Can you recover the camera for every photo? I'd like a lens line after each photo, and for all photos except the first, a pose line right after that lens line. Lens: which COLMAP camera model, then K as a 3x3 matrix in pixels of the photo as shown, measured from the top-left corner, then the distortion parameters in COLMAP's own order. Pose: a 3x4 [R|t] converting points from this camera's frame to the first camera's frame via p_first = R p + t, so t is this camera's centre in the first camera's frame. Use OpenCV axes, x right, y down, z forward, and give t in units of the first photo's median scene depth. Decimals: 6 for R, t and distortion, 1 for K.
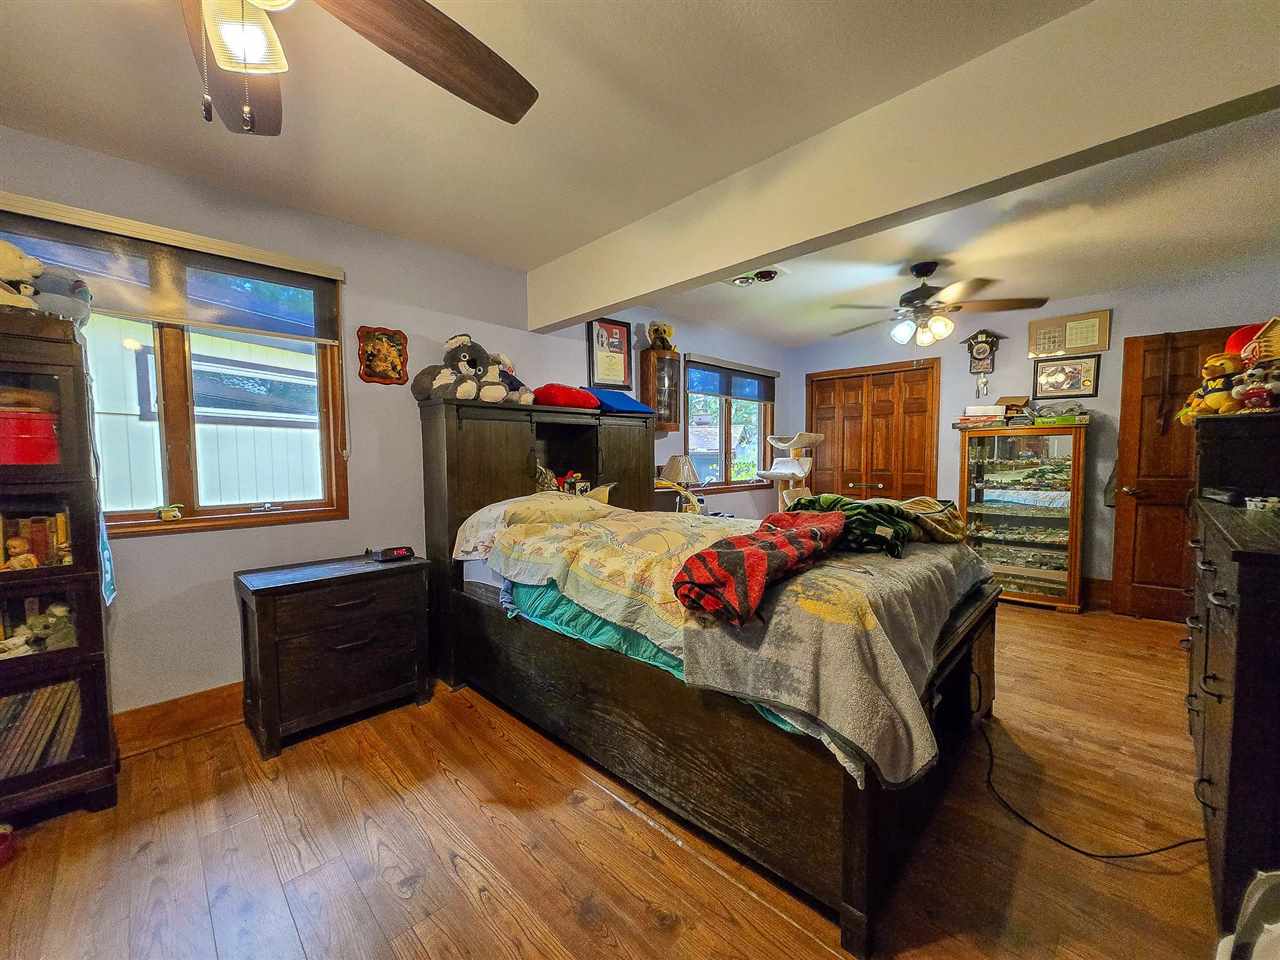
lens RADIAL K [[506.7, 0, 634.8], [0, 506.7, 482.4], [0, 0, 1]] dist [-0.001118, -0.000048]
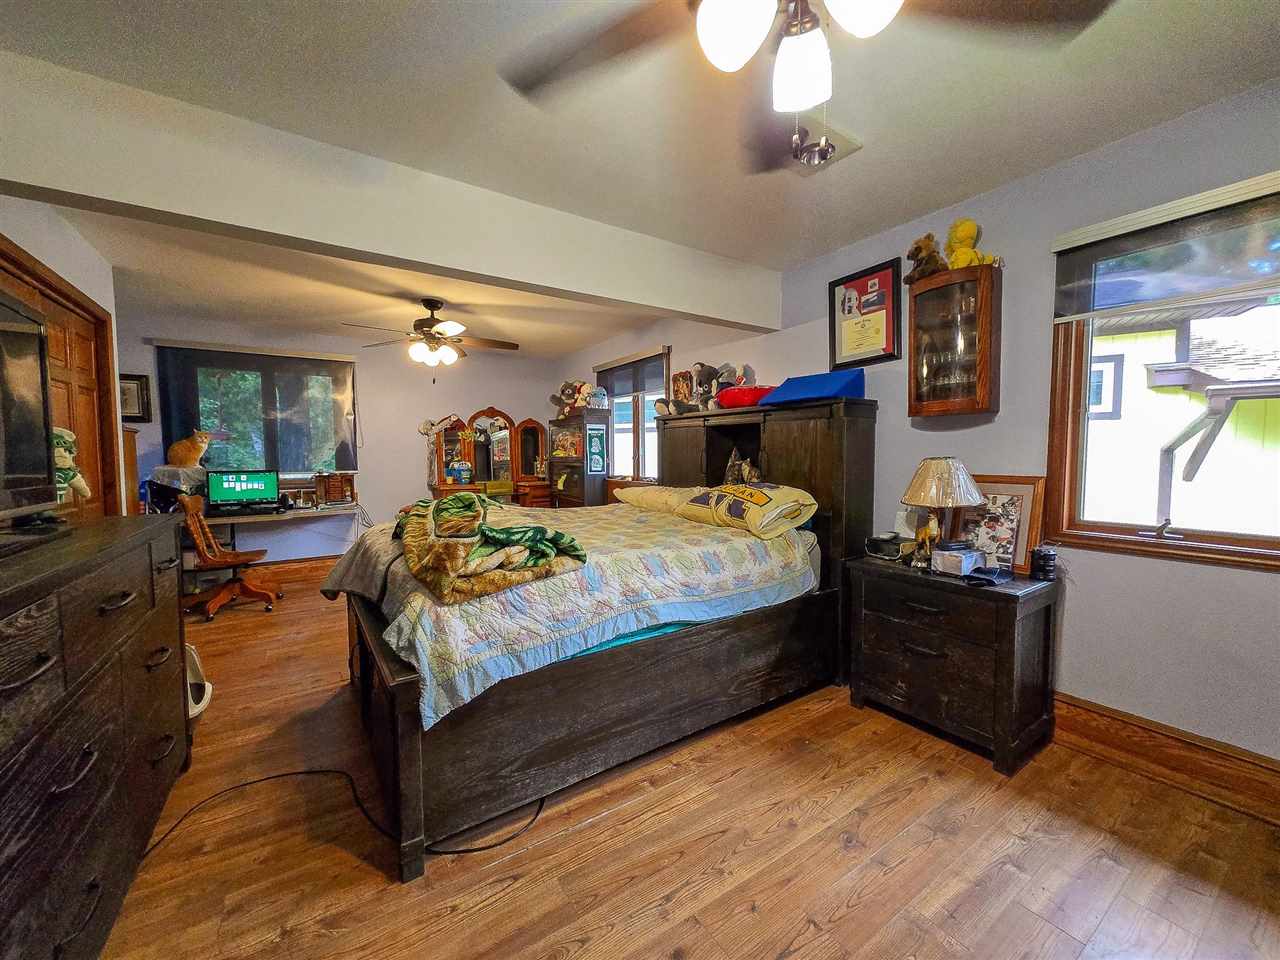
lens RADIAL K [[506.7, 0, 634.8], [0, 506.7, 482.4], [0, 0, 1]] dist [-0.001118, -0.000048]
pose [[-0.175383, 0.063122, -0.982475, 0.750730], [-0.043518, 0.996470, 0.071789, -0.056378], [0.983538, 0.055346, -0.172017, 0.825680]]
